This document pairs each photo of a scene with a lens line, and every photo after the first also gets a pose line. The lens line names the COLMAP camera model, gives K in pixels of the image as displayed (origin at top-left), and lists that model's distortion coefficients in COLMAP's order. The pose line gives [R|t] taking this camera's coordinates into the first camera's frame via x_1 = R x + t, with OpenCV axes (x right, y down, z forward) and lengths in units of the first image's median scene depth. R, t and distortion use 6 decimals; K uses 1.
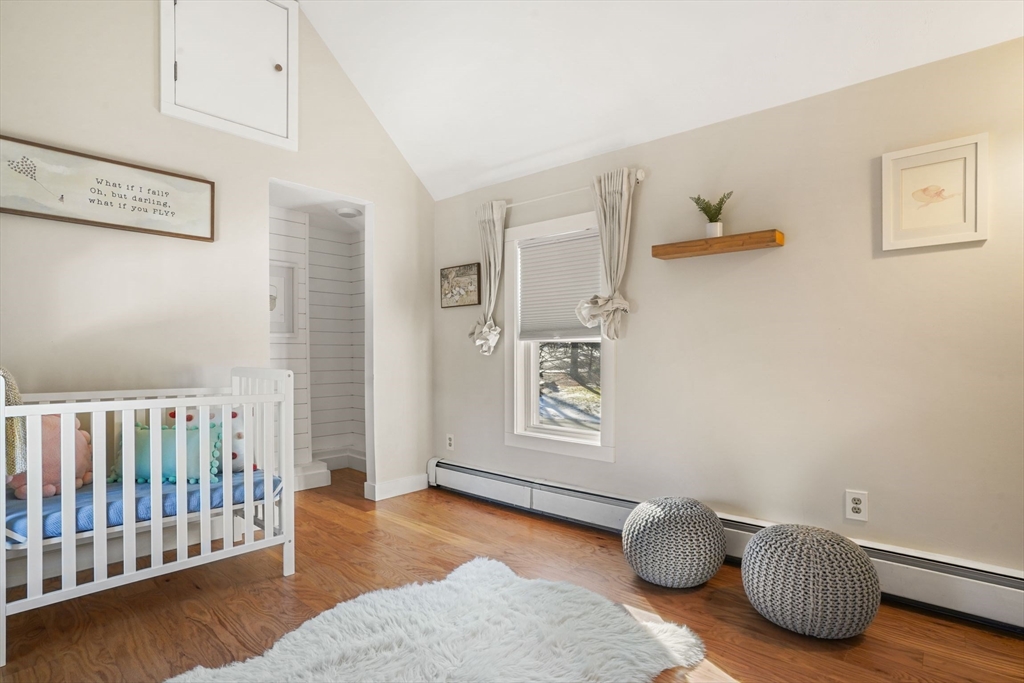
lens RADIAL K [[501.6, 0, 510.4], [0, 501.6, 358.7], [0, 0, 1]] dist [-0.000938, -0.000034]
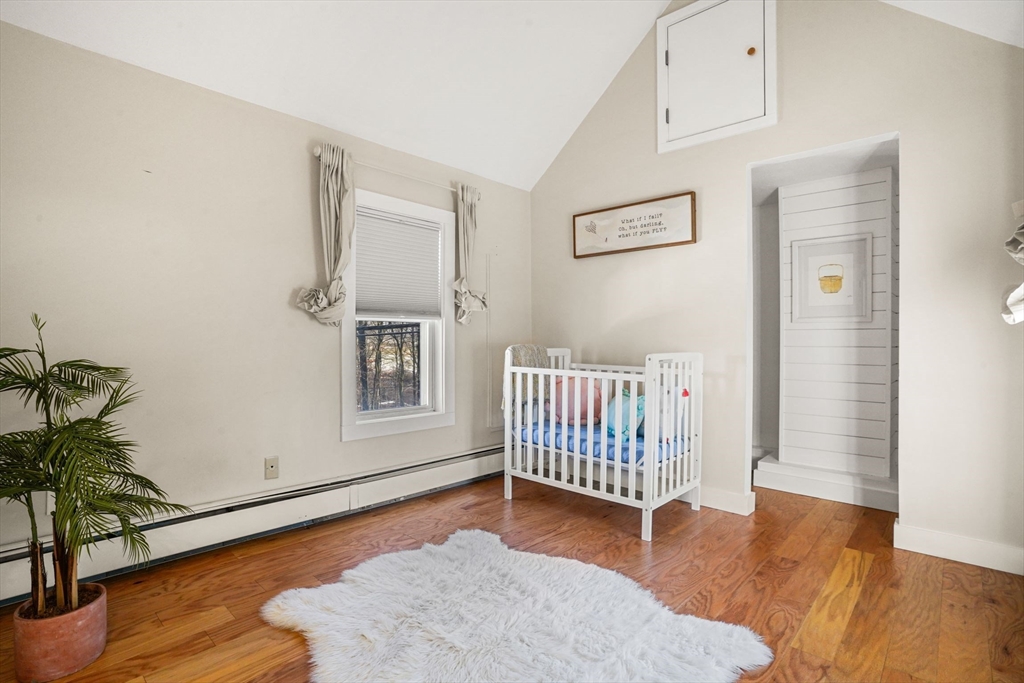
lens RADIAL K [[505.0, 0, 512.0], [0, 505.0, 341.5], [0, 0, 1]] dist [-0.077005, 0.047805]
pose [[0.012620, -0.001320, -0.999919, 0.655152], [-0.016438, 0.999864, -0.001528, 0.001471], [0.999785, 0.016456, 0.012597, 0.691726]]
